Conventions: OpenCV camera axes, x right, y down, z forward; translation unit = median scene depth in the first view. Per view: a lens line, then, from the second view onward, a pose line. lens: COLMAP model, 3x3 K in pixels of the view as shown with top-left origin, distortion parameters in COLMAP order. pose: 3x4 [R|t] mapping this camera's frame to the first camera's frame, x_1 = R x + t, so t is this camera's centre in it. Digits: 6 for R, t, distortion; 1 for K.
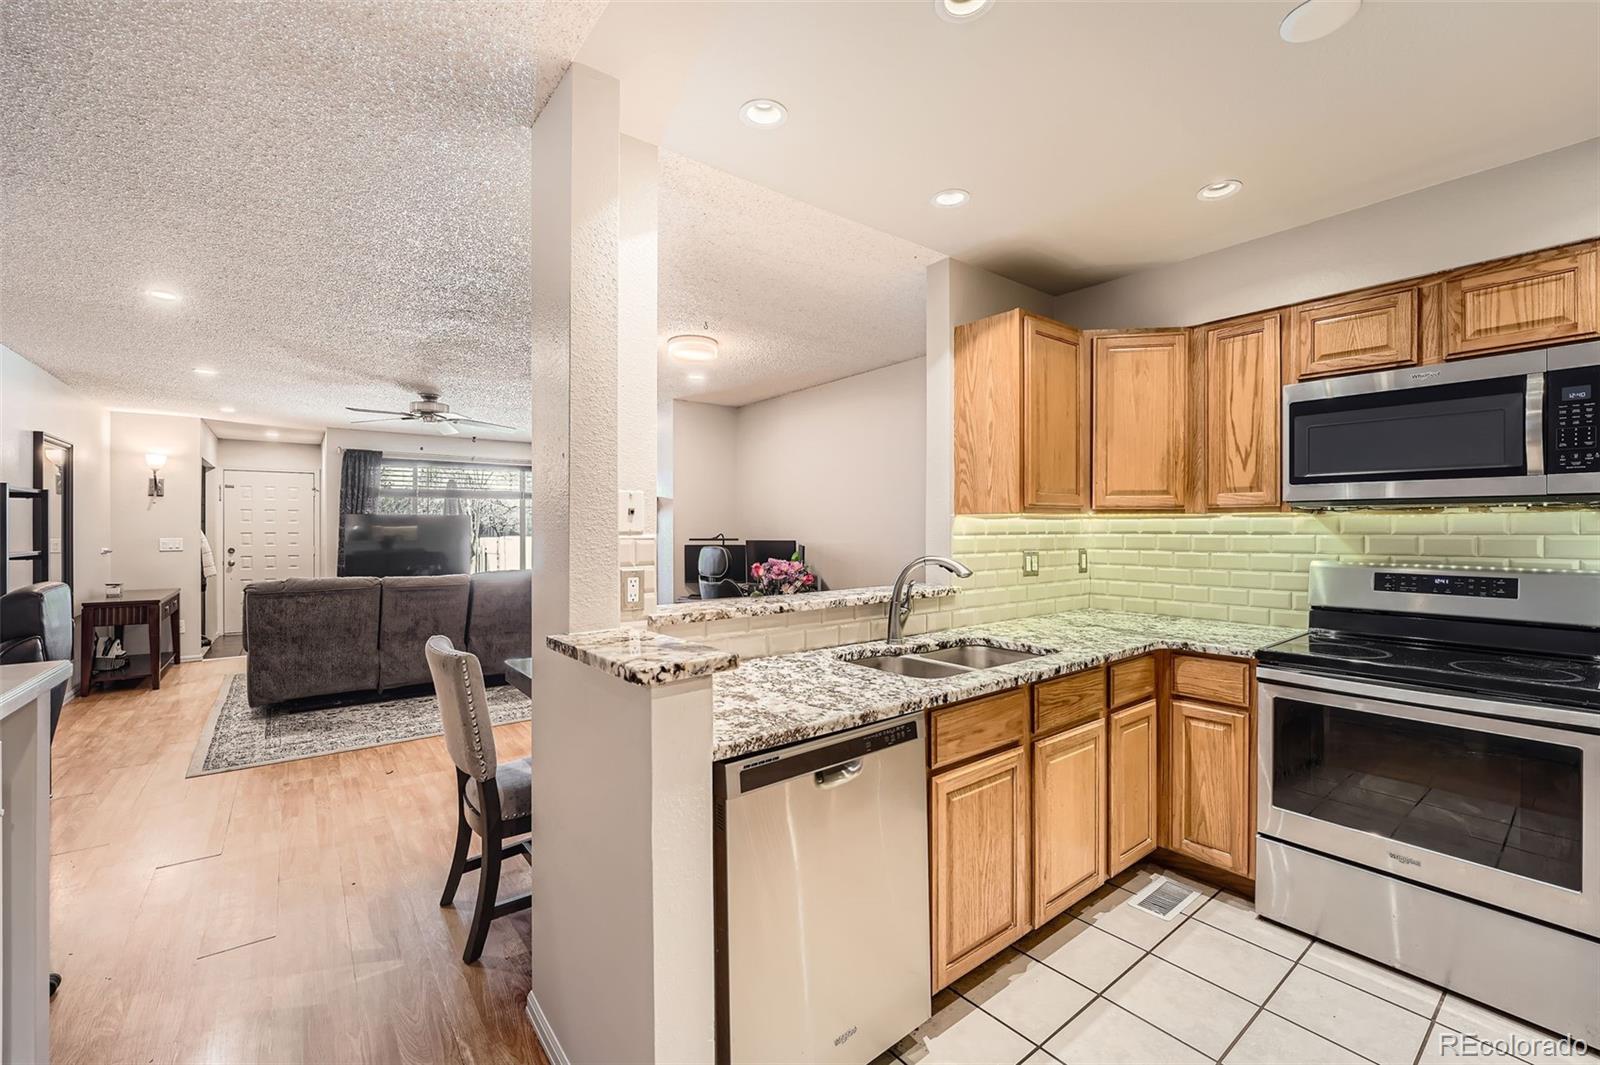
lens RADIAL K [[659.6, 0, 798.3], [0, 659.6, 534.5], [0, 0, 1]] dist [-0.013913, -0.000014]
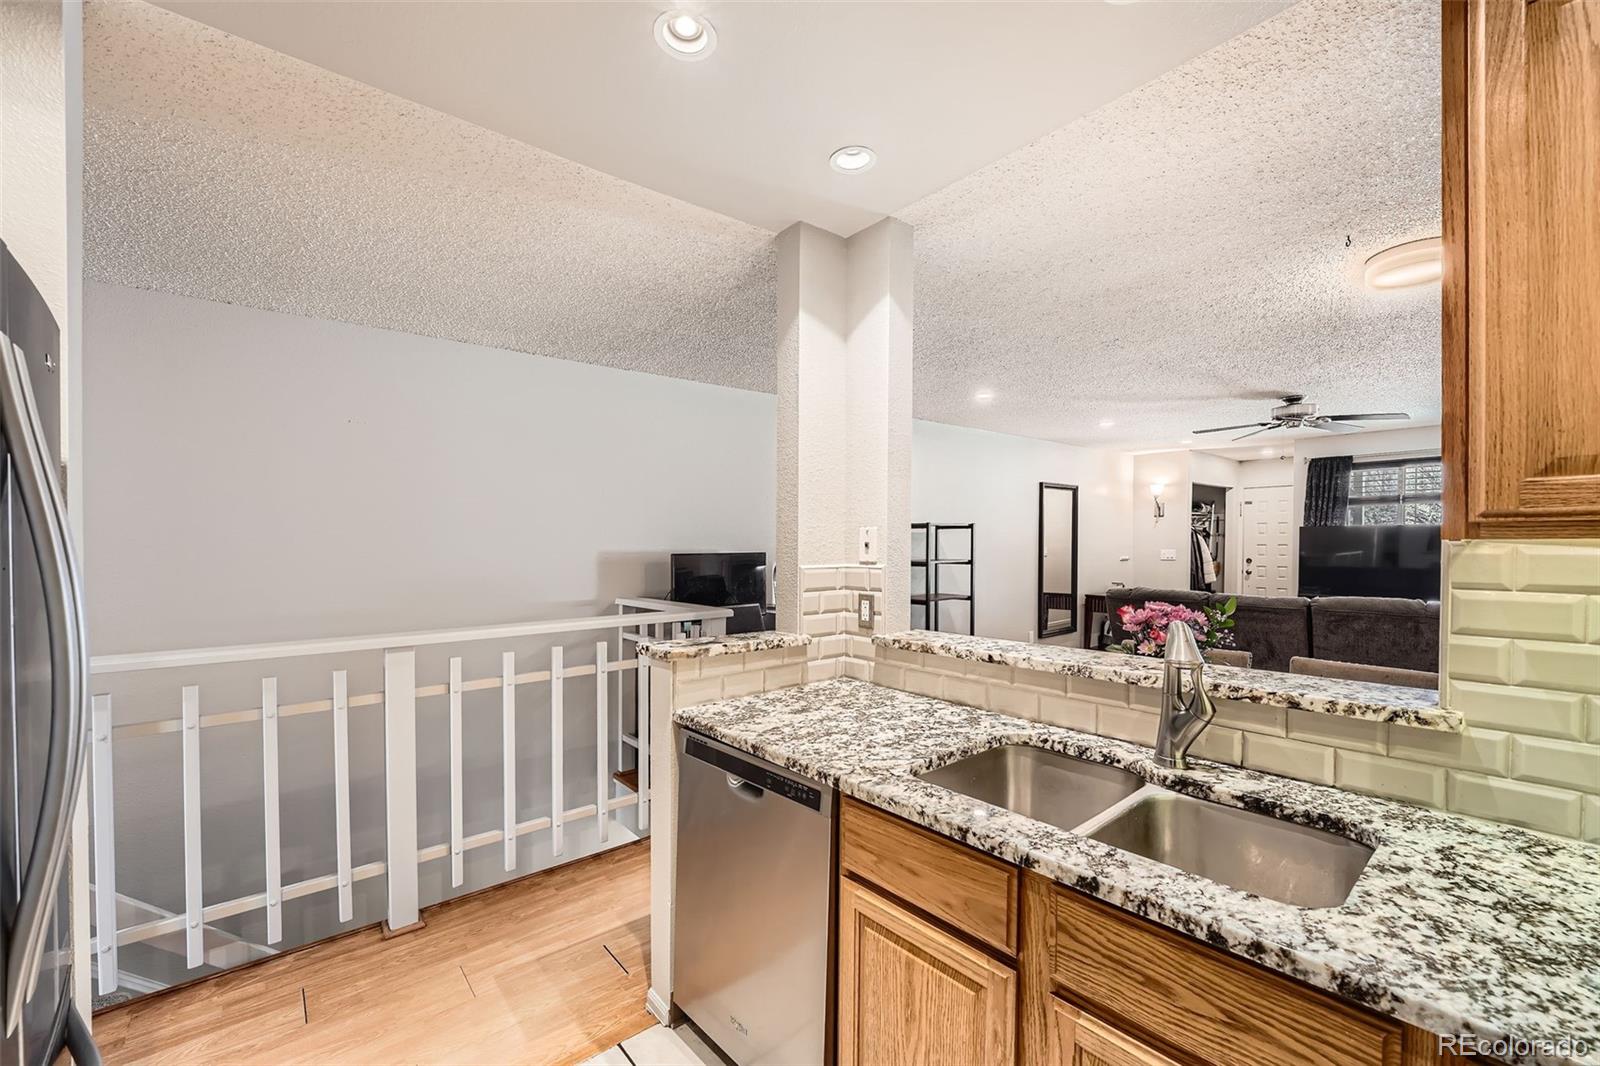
lens RADIAL K [[648.1, 0, 790.1], [0, 648.1, 535.8], [0, 0, 1]] dist [-0.006170, -0.000802]
pose [[0.035224, -0.006258, -0.999360, 0.910909], [-0.001343, 0.999979, -0.006309, -0.043461], [0.999379, 0.001565, 0.035215, 0.819626]]
